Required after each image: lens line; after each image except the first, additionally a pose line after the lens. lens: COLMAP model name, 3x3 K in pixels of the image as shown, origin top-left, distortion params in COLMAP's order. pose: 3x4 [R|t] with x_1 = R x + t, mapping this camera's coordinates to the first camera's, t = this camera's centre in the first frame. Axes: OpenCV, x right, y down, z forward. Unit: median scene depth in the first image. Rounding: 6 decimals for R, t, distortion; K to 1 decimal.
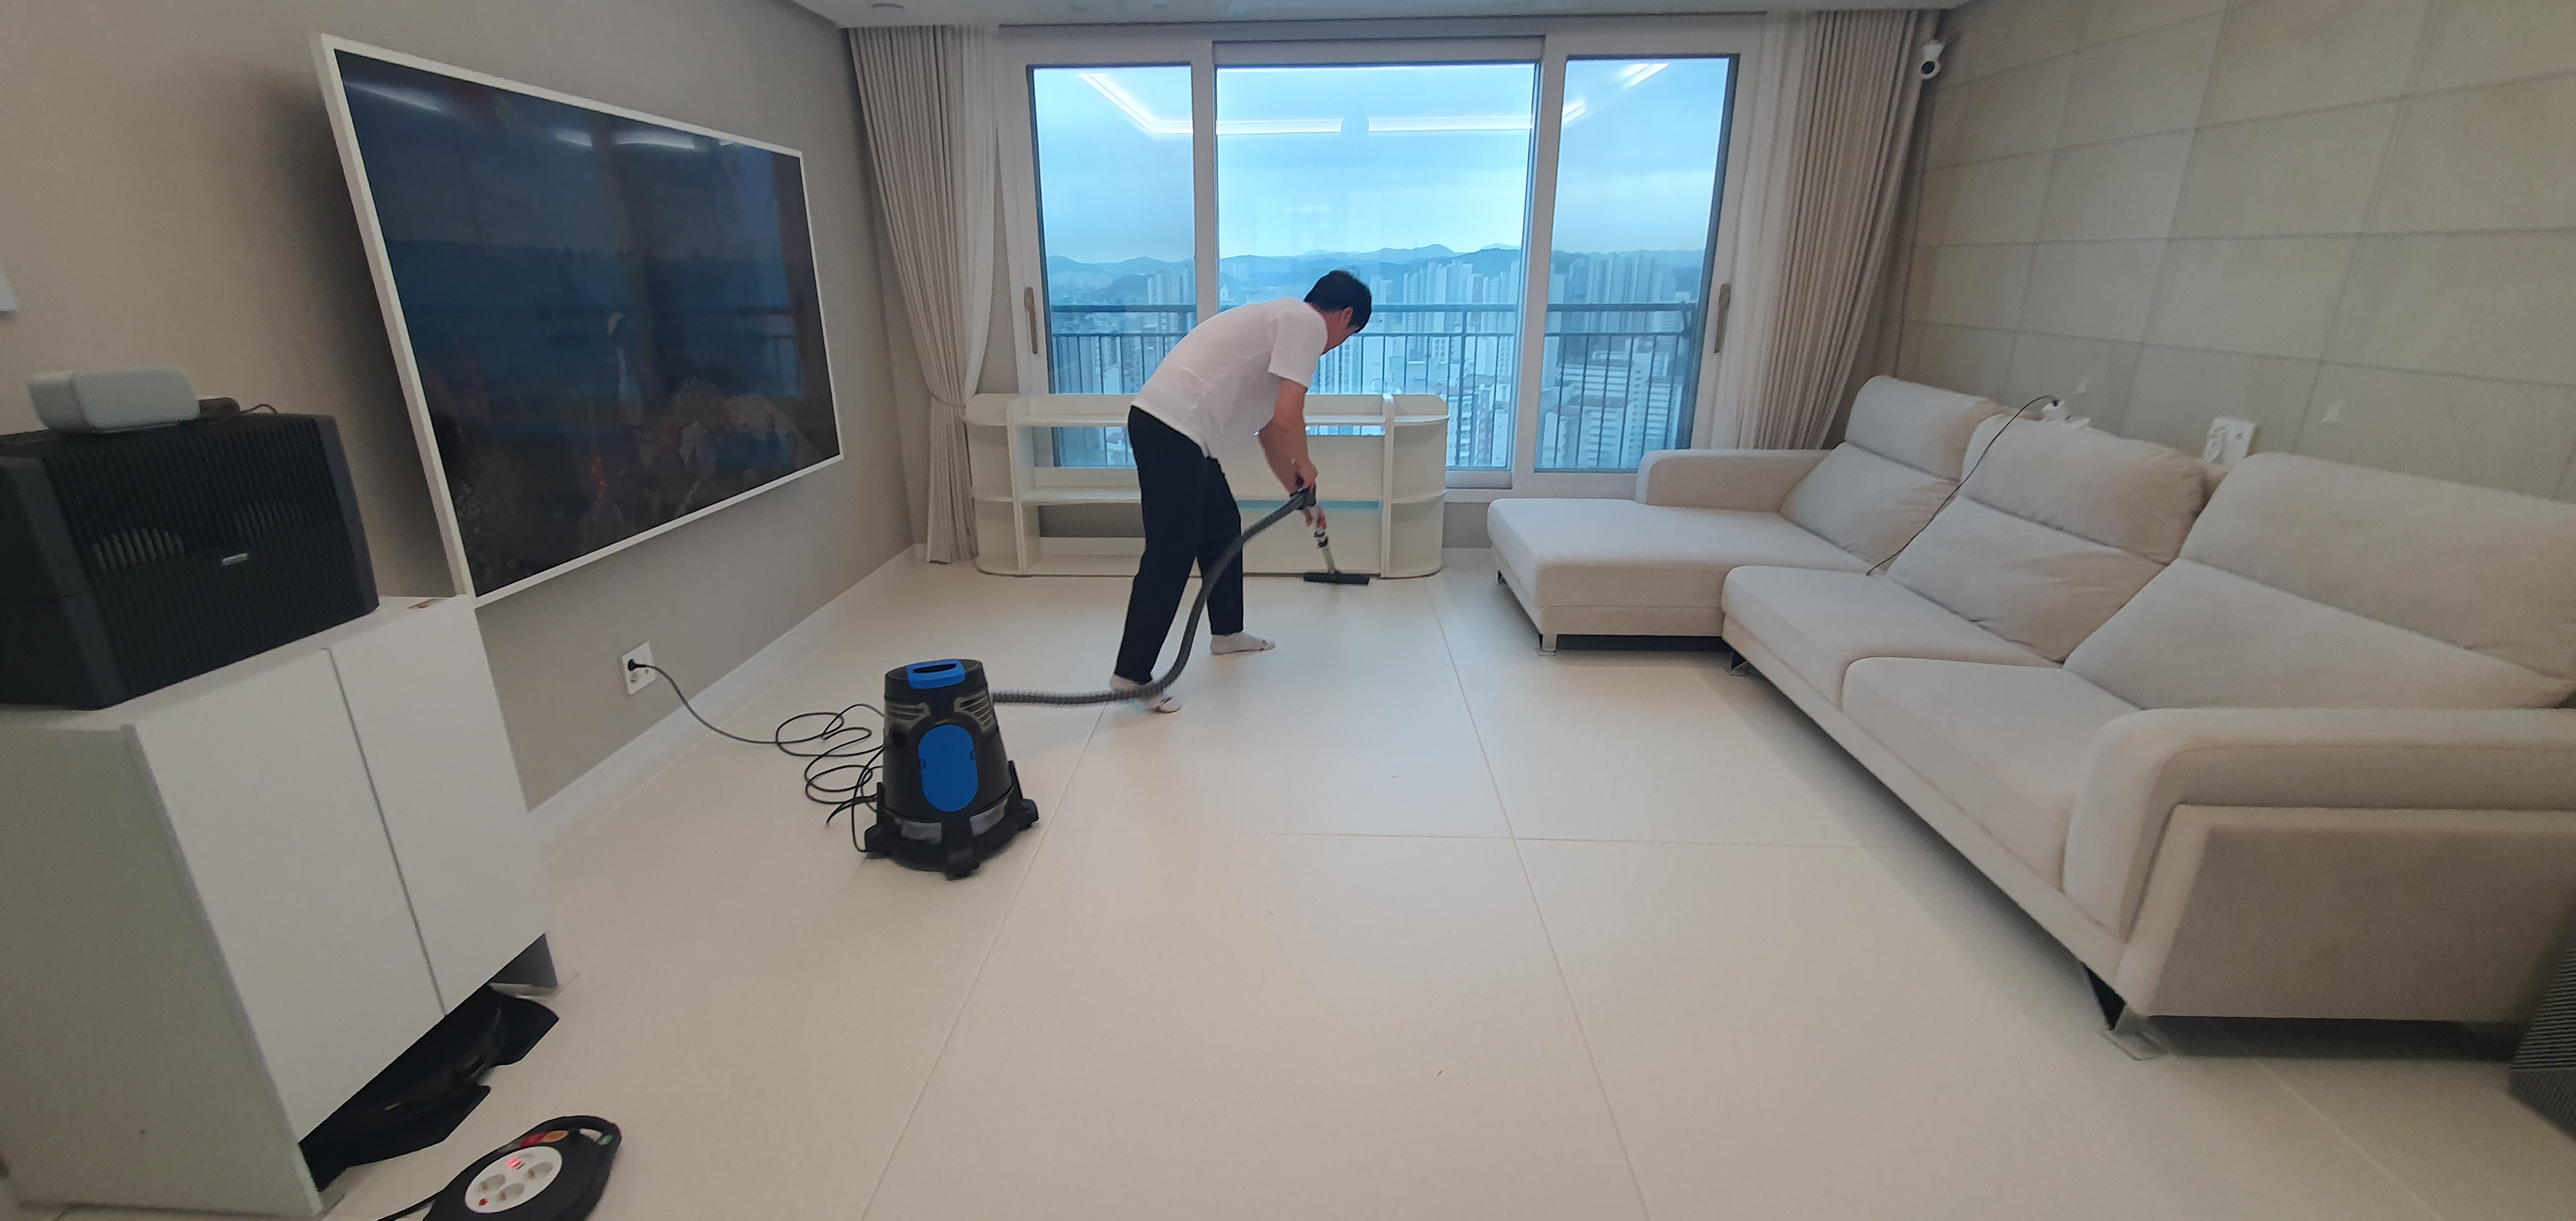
lens RADIAL K [[1047.5, 0, 1271.2], [0, 1047.5, 575.6], [0, 0, 1]] dist [0.003216, 0.000369]
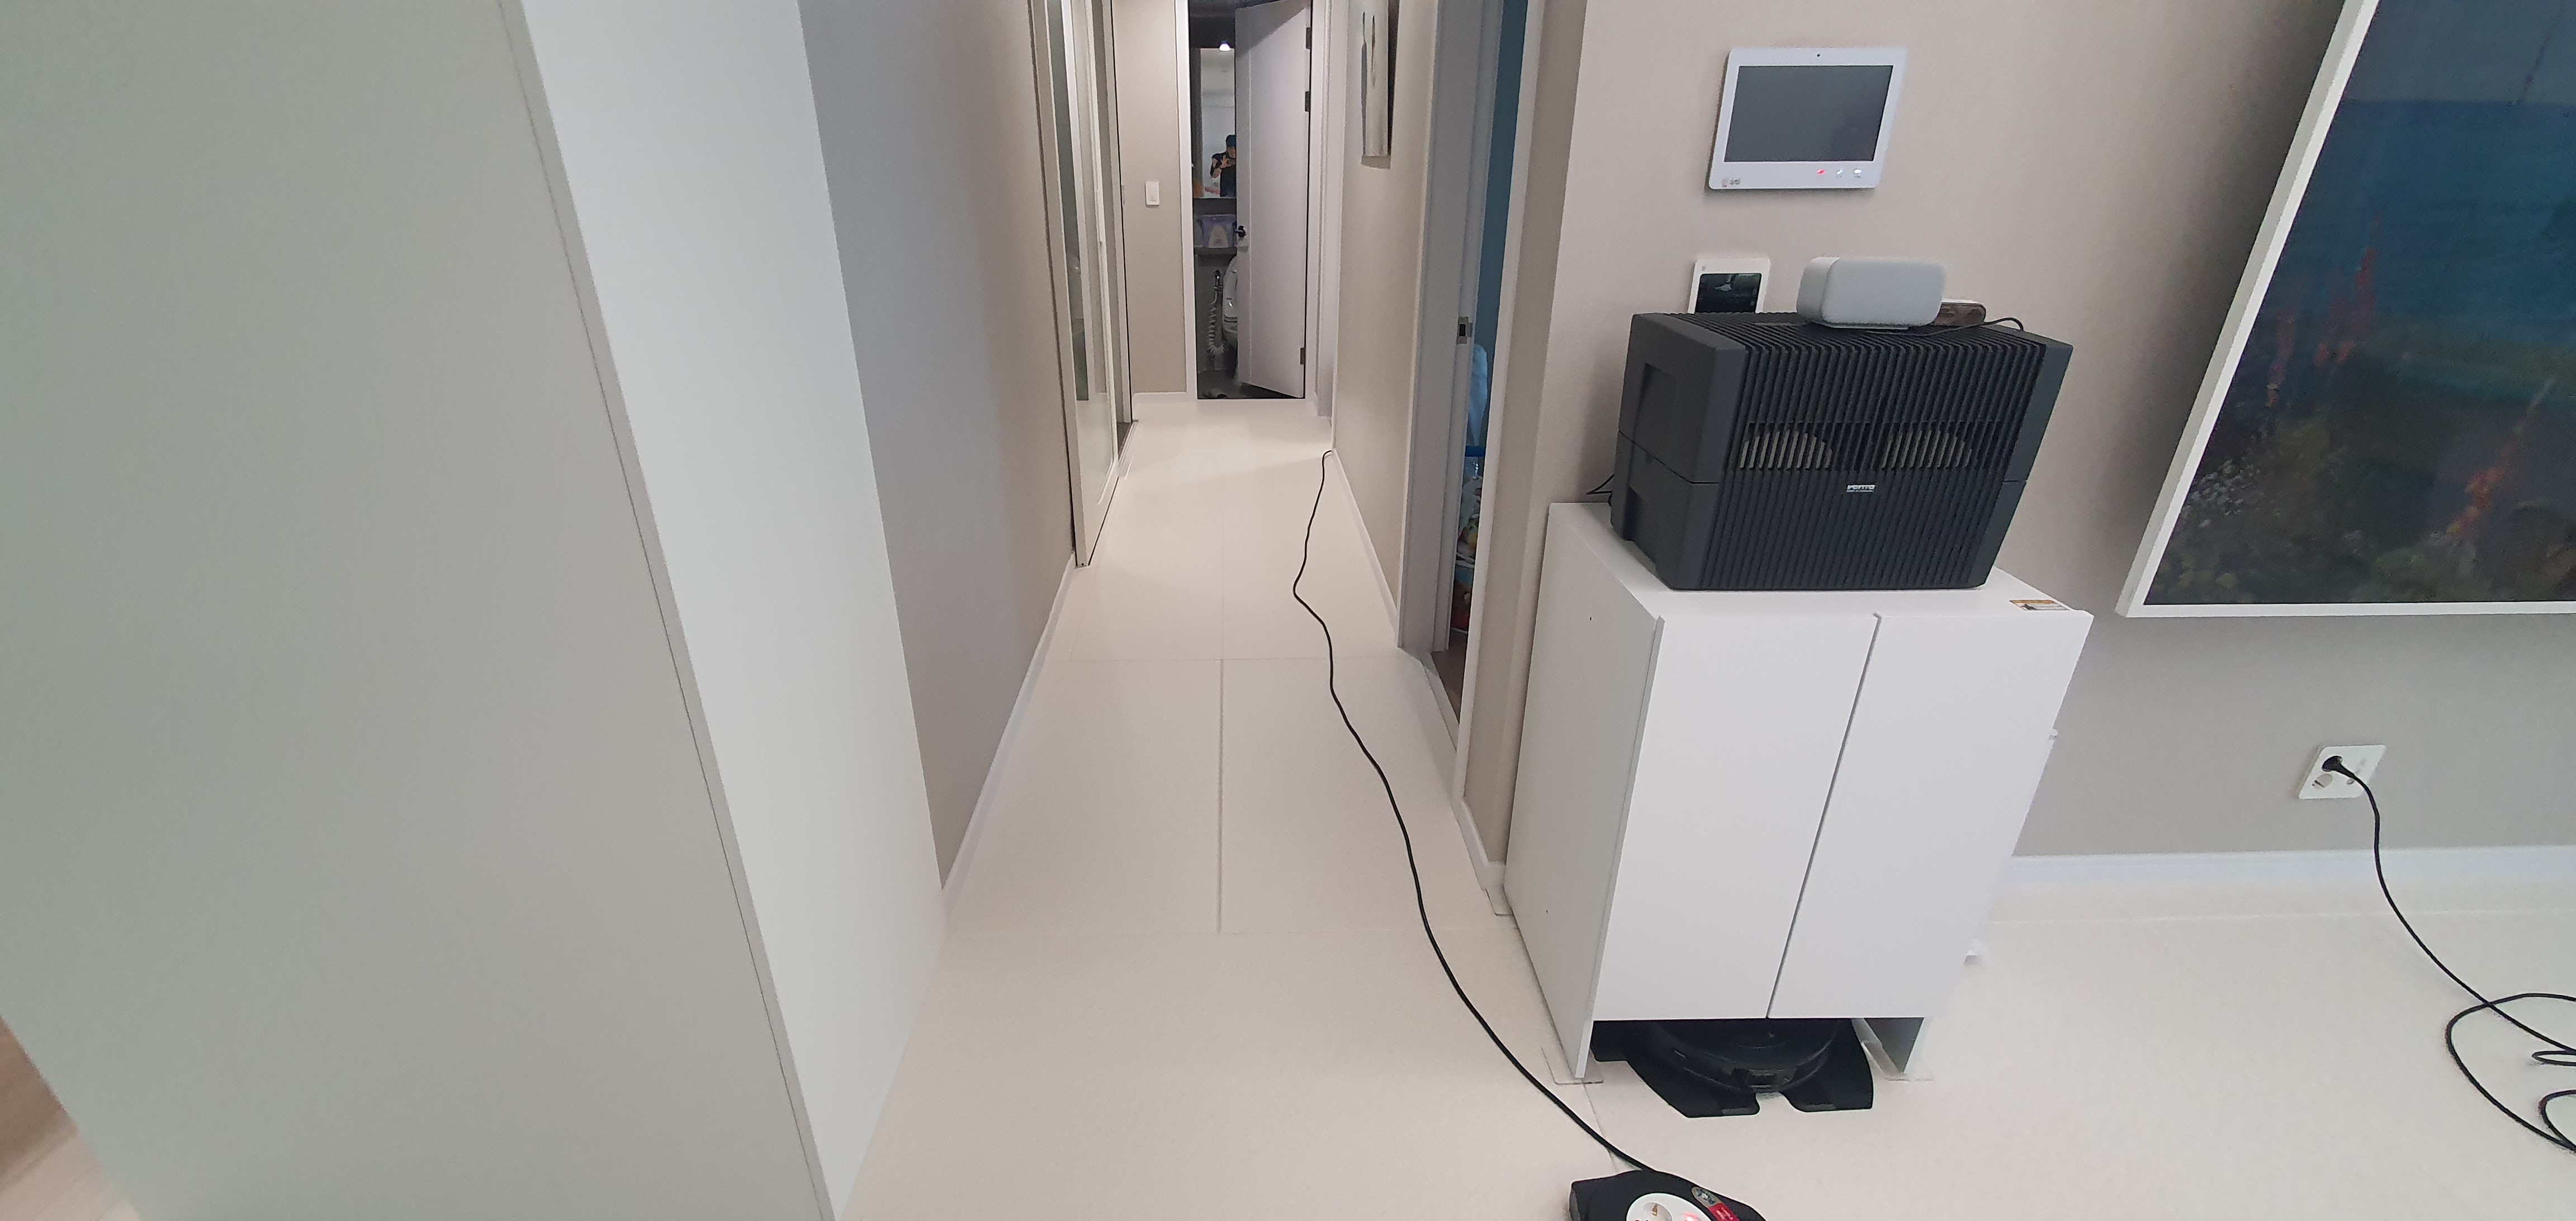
lens RADIAL K [[1047.5, 0, 1220.3], [0, 1047.5, 632.5], [0, 0, 1]] dist [0.003216, 0.000369]
pose [[0.062965, 0.429687, -0.900780, -0.131749], [-0.286538, 0.872354, 0.396099, -0.087898], [0.955998, 0.233167, 0.178050, 0.286829]]
